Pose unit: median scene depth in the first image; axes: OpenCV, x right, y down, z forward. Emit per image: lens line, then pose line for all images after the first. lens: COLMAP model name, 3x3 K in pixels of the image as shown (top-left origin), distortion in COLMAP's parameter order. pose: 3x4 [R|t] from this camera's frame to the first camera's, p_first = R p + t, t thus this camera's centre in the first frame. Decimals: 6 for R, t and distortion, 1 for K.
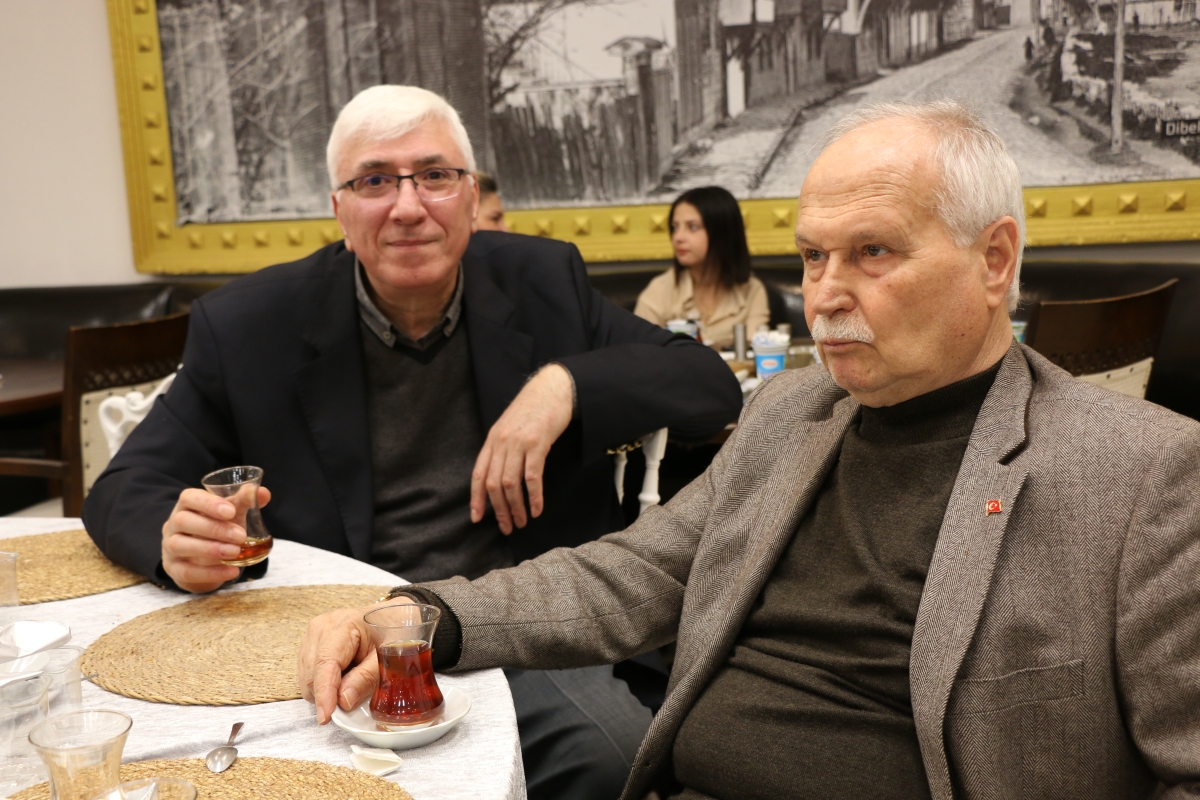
lens RADIAL K [[1323.9, 0, 583.2], [0, 1323.9, 401.7], [0, 0, 1]] dist [0.010889, 0.000000]
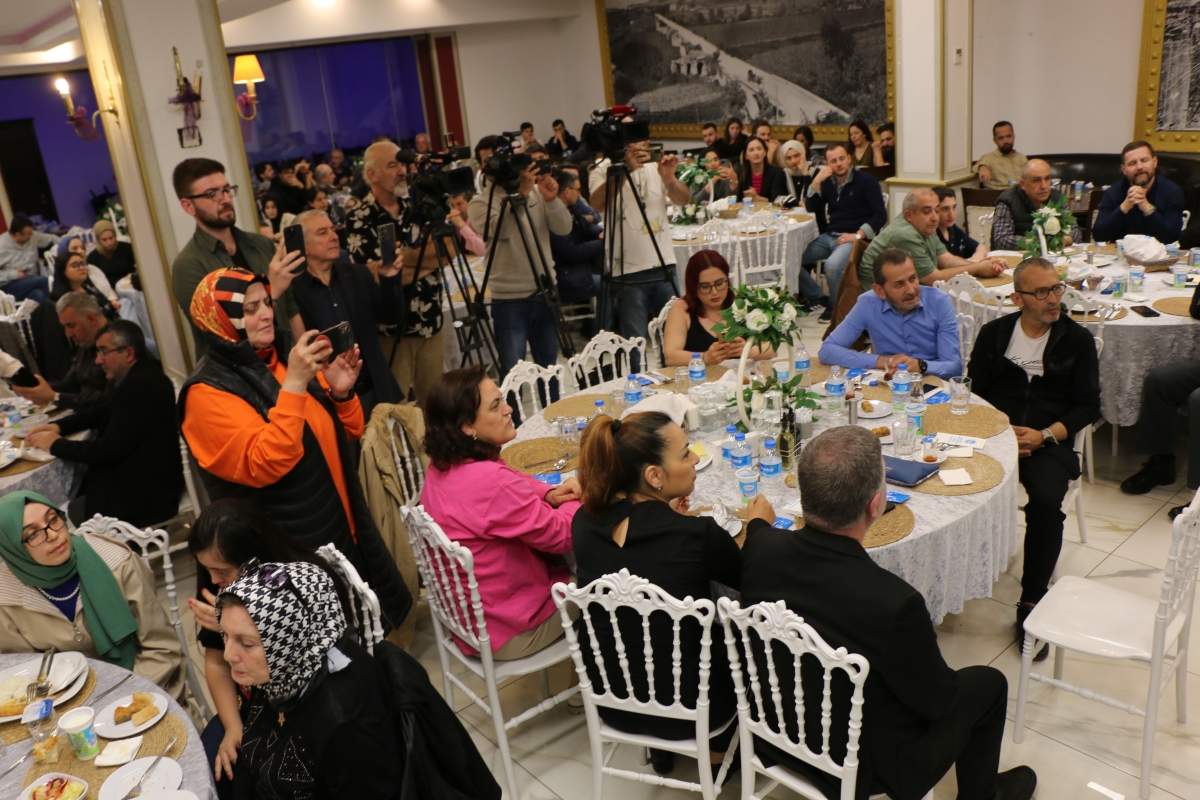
lens RADIAL K [[970.5, 0, 597.8], [0, 970.5, 409.1], [0, 0, 1]] dist [-0.186401, 0.154634]
pose [[0.780182, 0.188680, -0.596419, 0.001569], [-0.035421, 0.965223, 0.259018, -0.044475], [0.624549, -0.180956, 0.759733, -1.141681]]
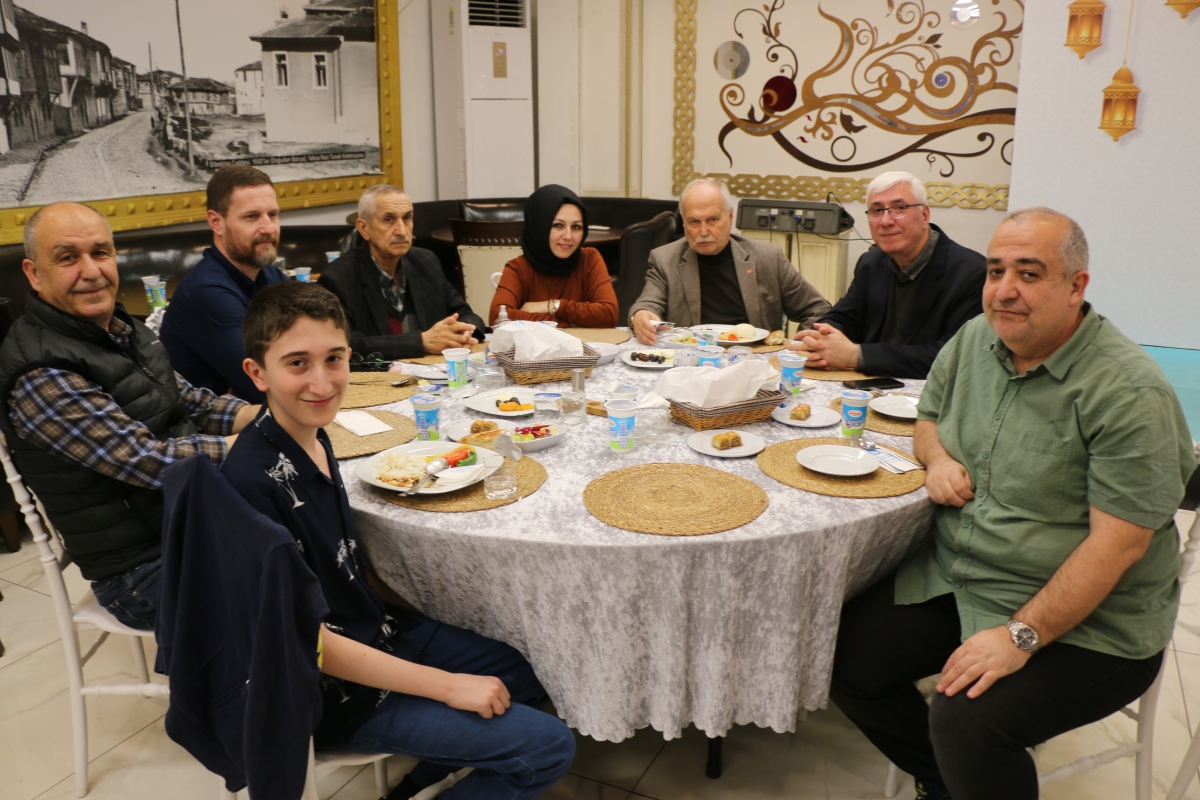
lens RADIAL K [[970.5, 0, 606.5], [0, 970.5, 394.0], [0, 0, 1]] dist [-0.186401, 0.154634]
pose [[0.243712, -0.221469, 0.944222, -0.786641], [0.134841, 0.971860, 0.193148, -0.052686], [-0.960428, 0.080247, 0.266717, 0.049803]]
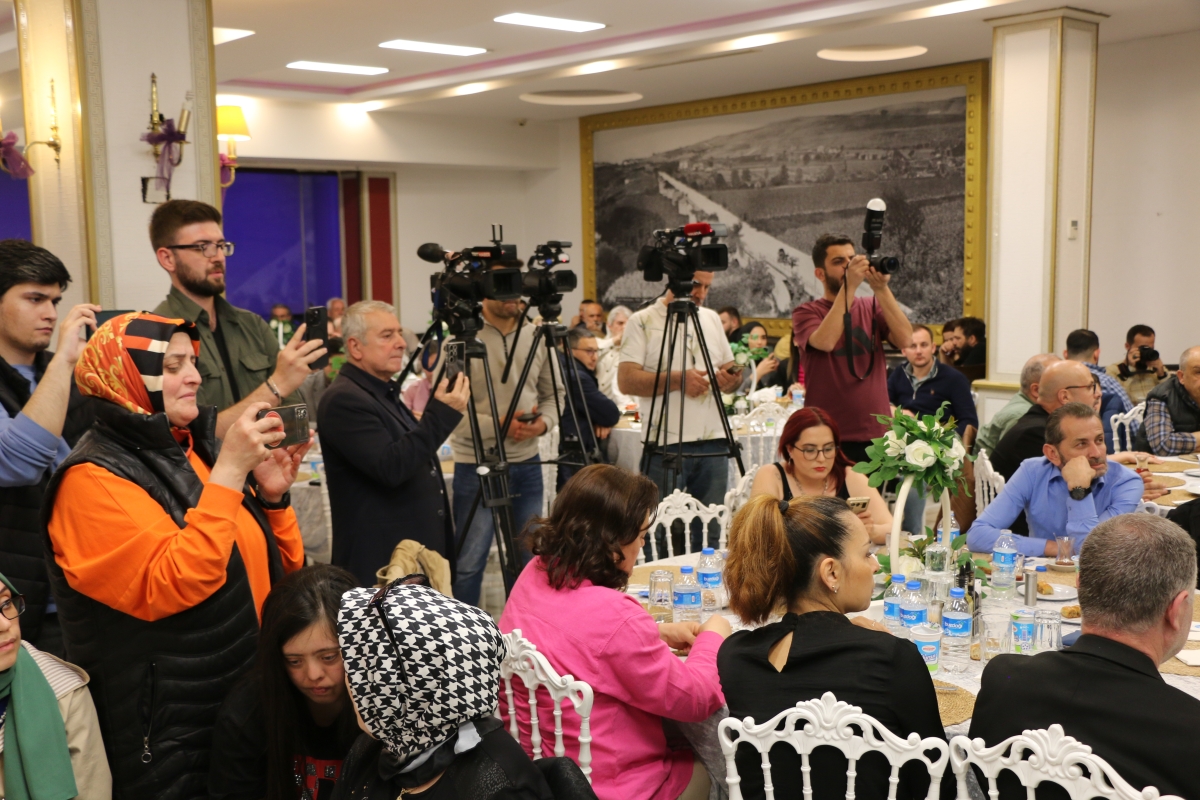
lens RADIAL K [[1323.9, 0, 593.6], [0, 1323.9, 415.3], [0, 0, 1]] dist [0.010889, 0.000000]
pose [[0.811704, 0.104565, -0.574632, -0.061670], [-0.115141, 0.993184, 0.018085, 0.067510], [0.572607, 0.051484, 0.818212, -1.269176]]
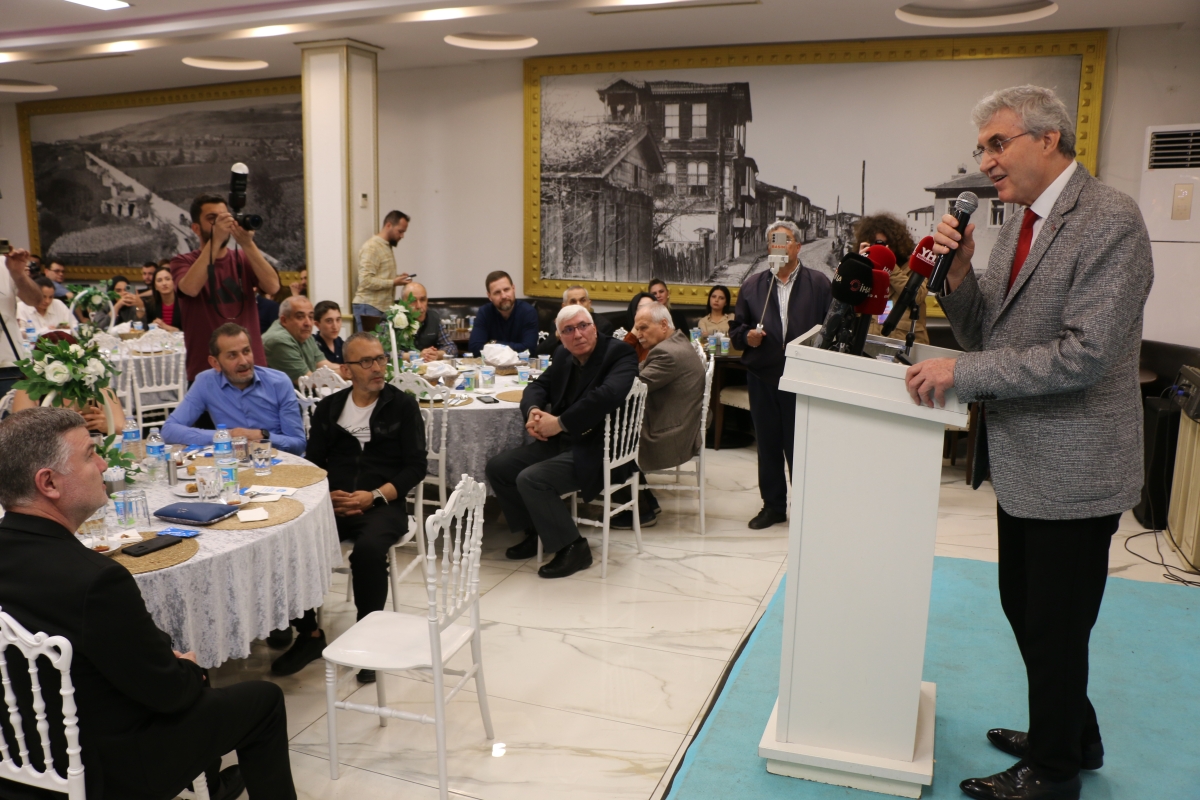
lens RADIAL K [[970.5, 0, 593.7], [0, 970.5, 414.1], [0, 0, 1]] dist [-0.186401, 0.154634]
pose [[0.984502, 0.089169, -0.151013, 0.153896], [-0.082699, 0.995388, 0.048609, 0.045981], [0.154651, -0.035368, 0.987336, -1.113299]]
